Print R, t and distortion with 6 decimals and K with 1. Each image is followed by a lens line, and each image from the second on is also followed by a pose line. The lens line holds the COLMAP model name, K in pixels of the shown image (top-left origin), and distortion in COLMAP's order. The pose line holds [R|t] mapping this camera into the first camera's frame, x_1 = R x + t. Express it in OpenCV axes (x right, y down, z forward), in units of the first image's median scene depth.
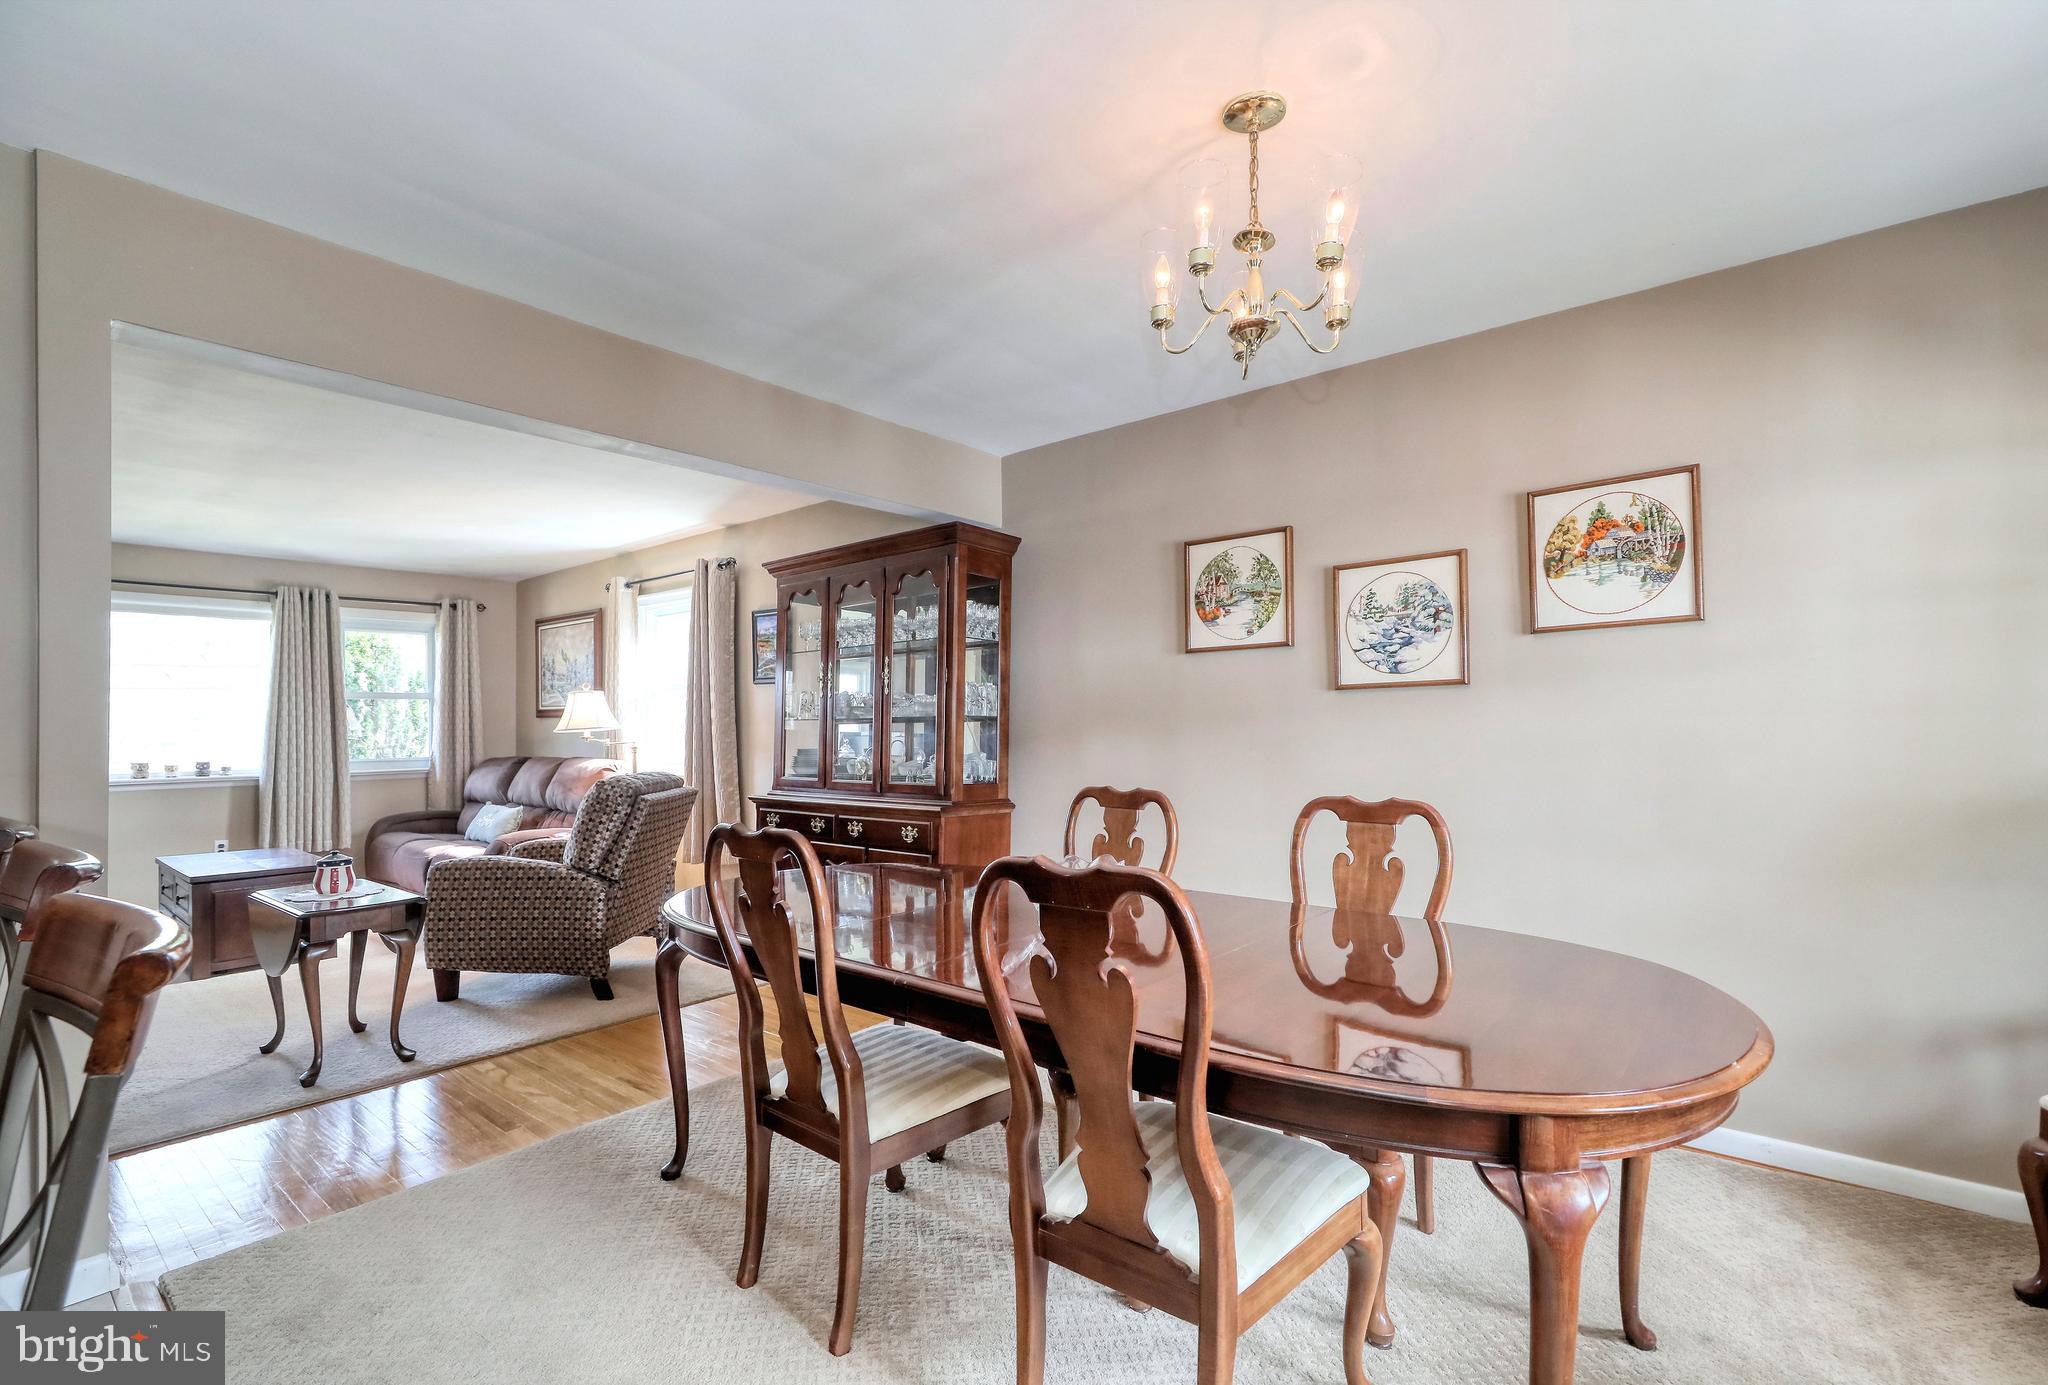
lens RADIAL K [[920.1, 0, 1033.6], [0, 920.1, 715.9], [0, 0, 1]] dist [-0.000394, 0.000125]
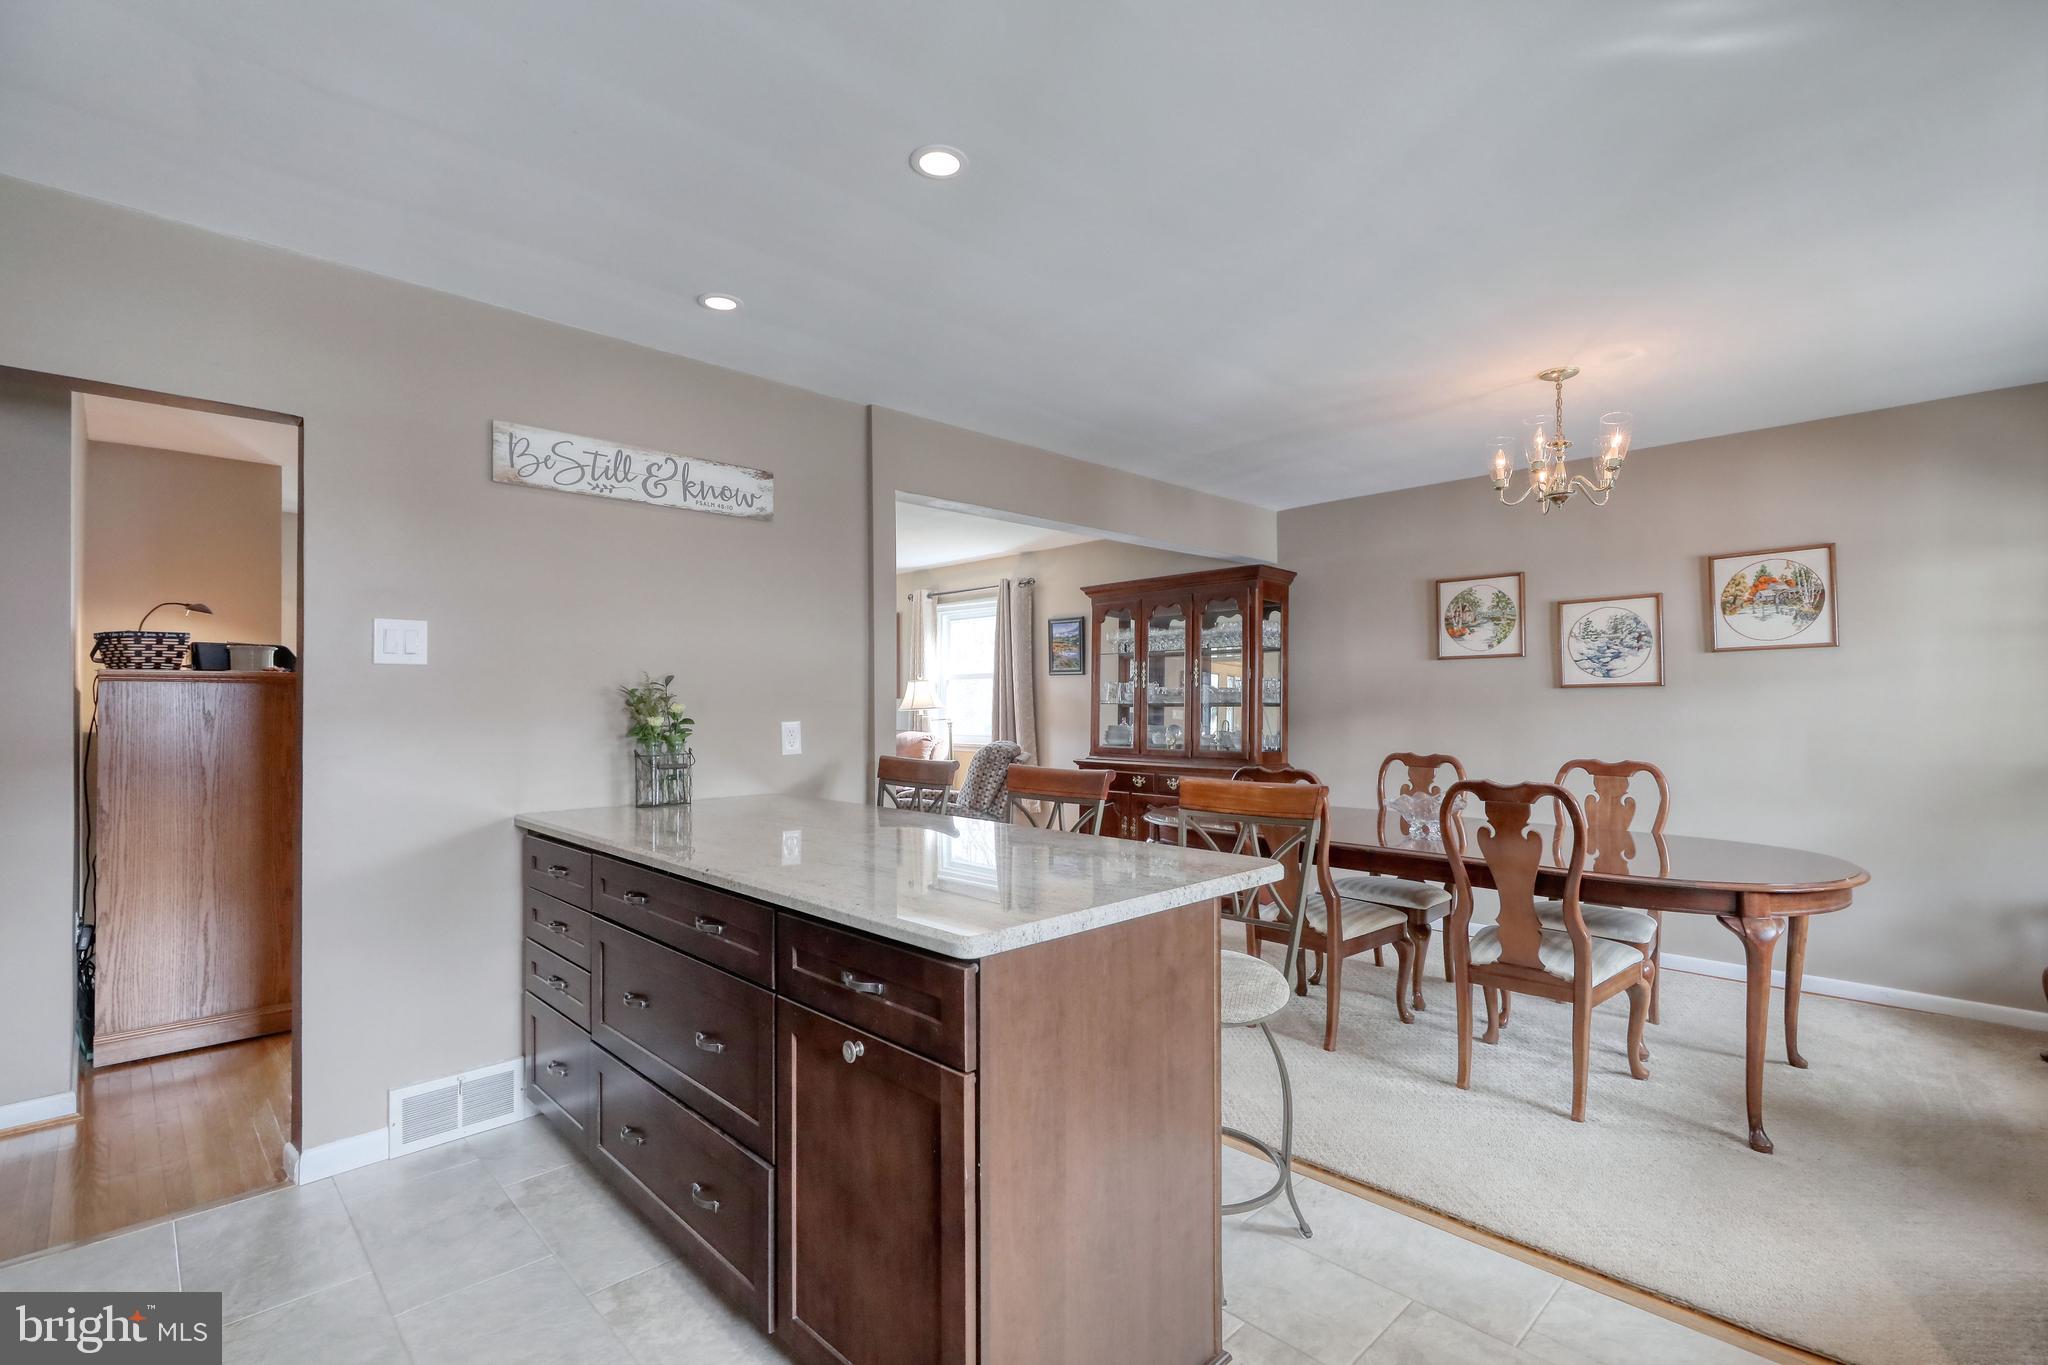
lens RADIAL K [[918.2, 0, 1024.0], [0, 918.2, 682.5], [0, 0, 1]] dist [0.003161, -0.000292]
pose [[0.994382, 0.003641, -0.105785, -0.367043], [-0.004803, 0.999931, -0.010733, -0.018352], [0.105738, 0.011181, 0.994331, -0.534603]]
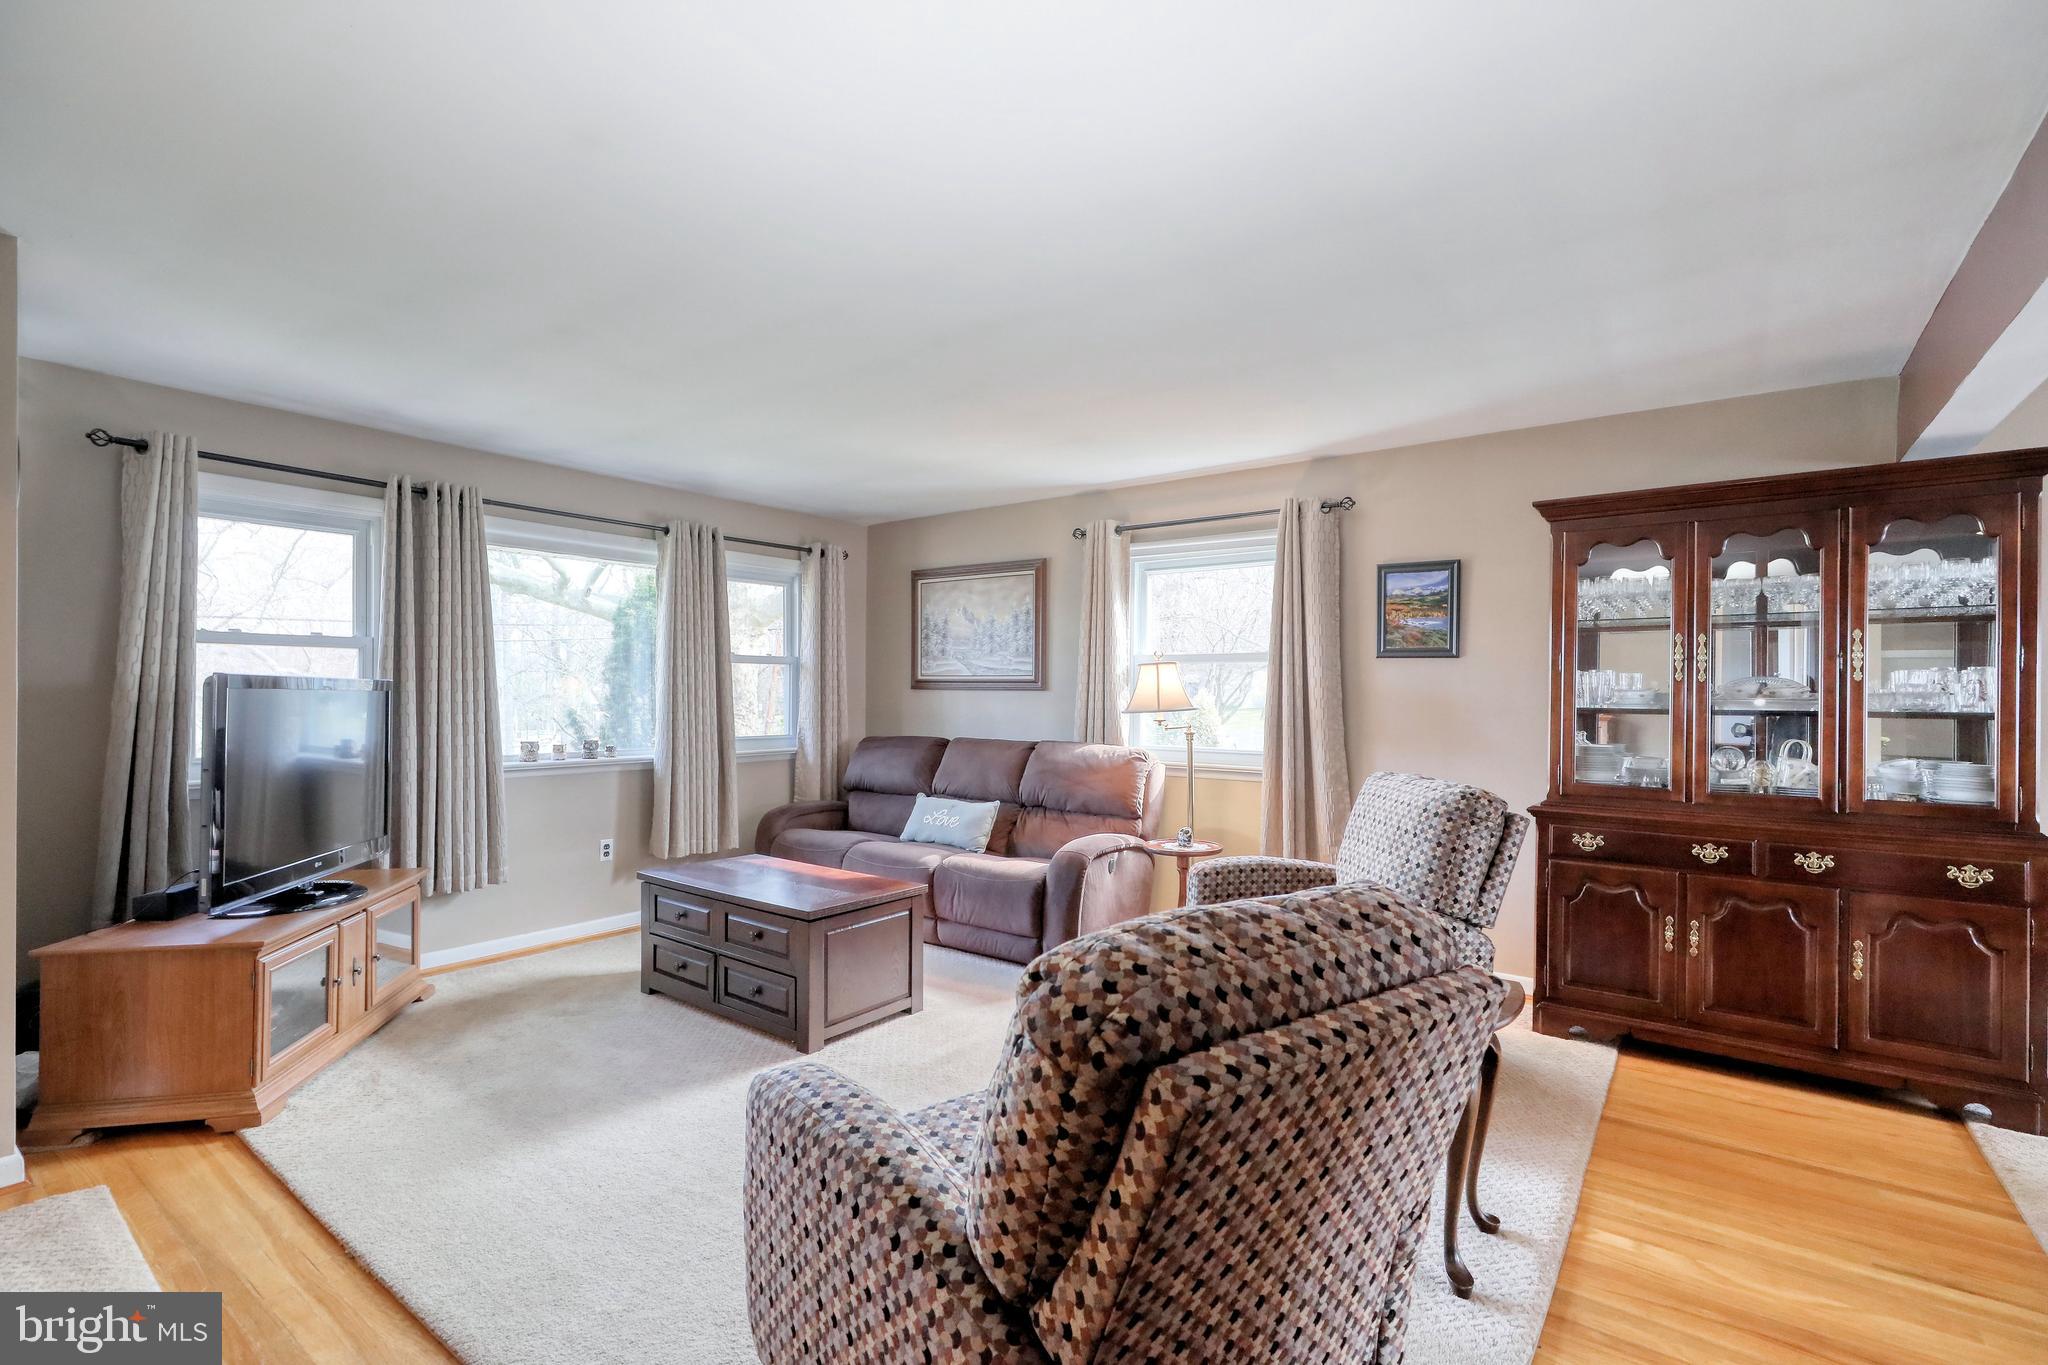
lens RADIAL K [[918.2, 0, 1024.0], [0, 918.2, 682.5], [0, 0, 1]] dist [0.003161, -0.000292]
pose [[0.998749, 0.017352, 0.046901, -1.176810], [-0.017401, 0.999848, 0.000648, -0.014039], [-0.046883, -0.001464, 0.998899, 0.399985]]
